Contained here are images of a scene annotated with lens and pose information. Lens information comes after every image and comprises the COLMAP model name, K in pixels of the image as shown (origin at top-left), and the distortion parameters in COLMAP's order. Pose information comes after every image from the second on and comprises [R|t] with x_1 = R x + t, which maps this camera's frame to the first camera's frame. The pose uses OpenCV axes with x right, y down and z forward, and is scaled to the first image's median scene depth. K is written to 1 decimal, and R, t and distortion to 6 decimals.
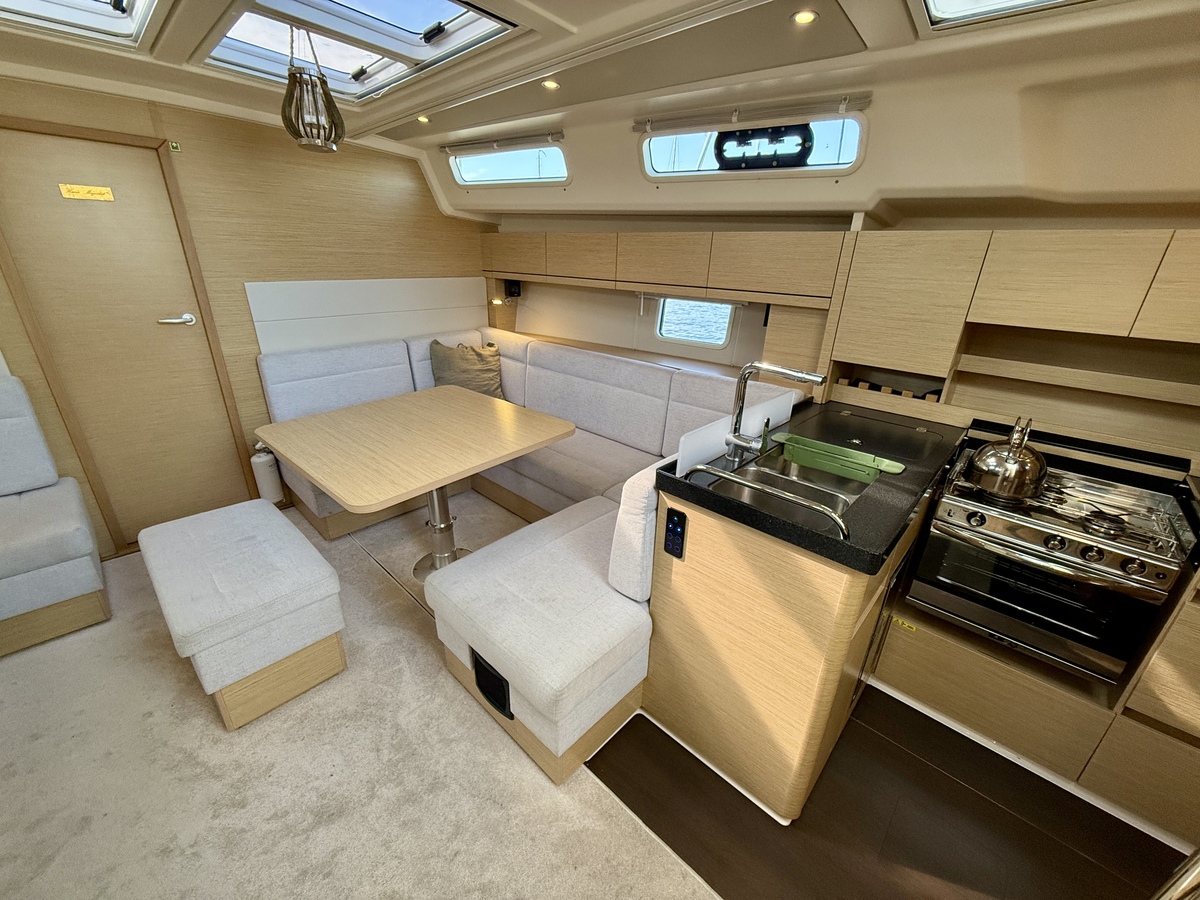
lens RADIAL K [[476.8, 0, 600.0], [0, 476.8, 450.0], [0, 0, 1]] dist [-0.002956, -0.000161]
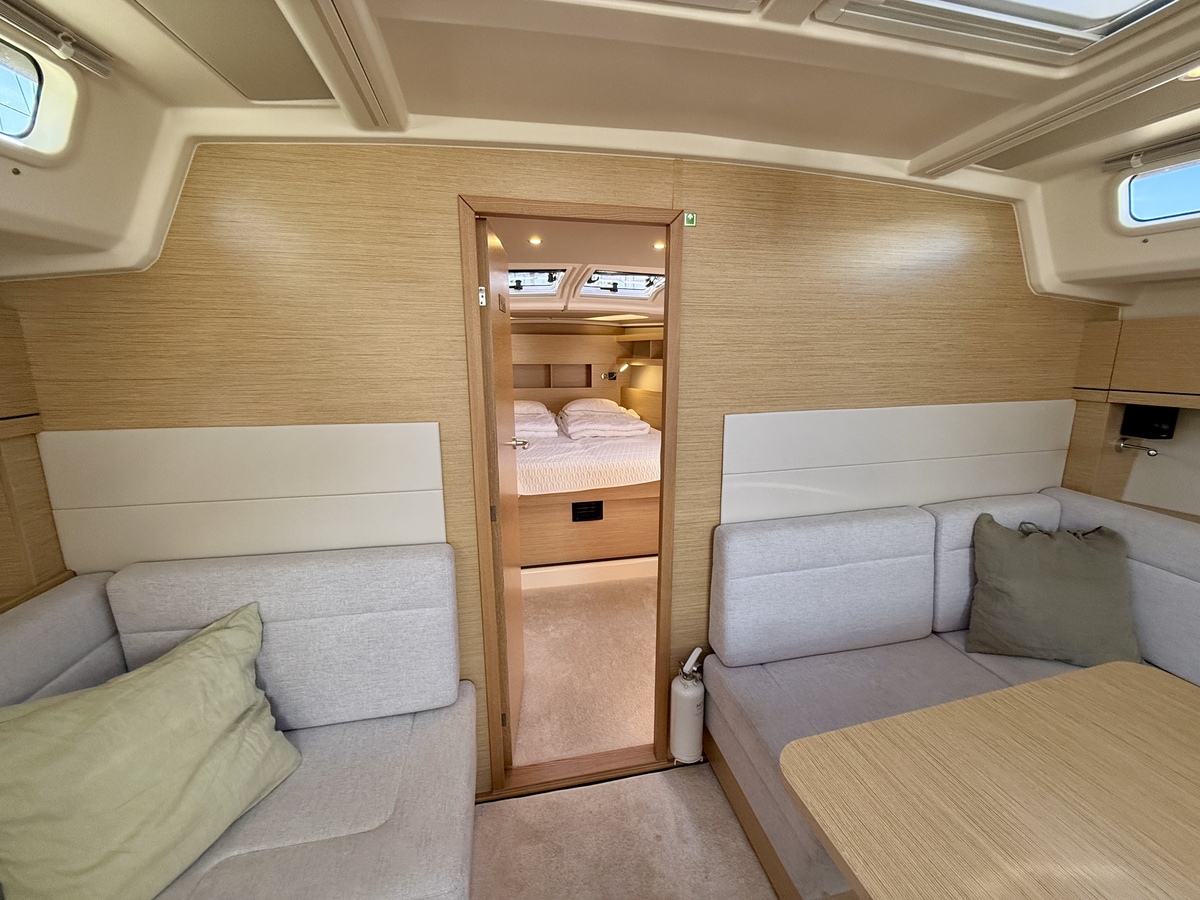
lens RADIAL K [[476.8, 0, 600.0], [0, 476.8, 450.0], [0, 0, 1]] dist [-0.002956, -0.000161]
pose [[0.827949, 0.073360, -0.555984, -0.447065], [-0.182177, 0.972822, -0.142931, -0.157214], [0.530388, 0.219627, 0.818812, 0.343070]]
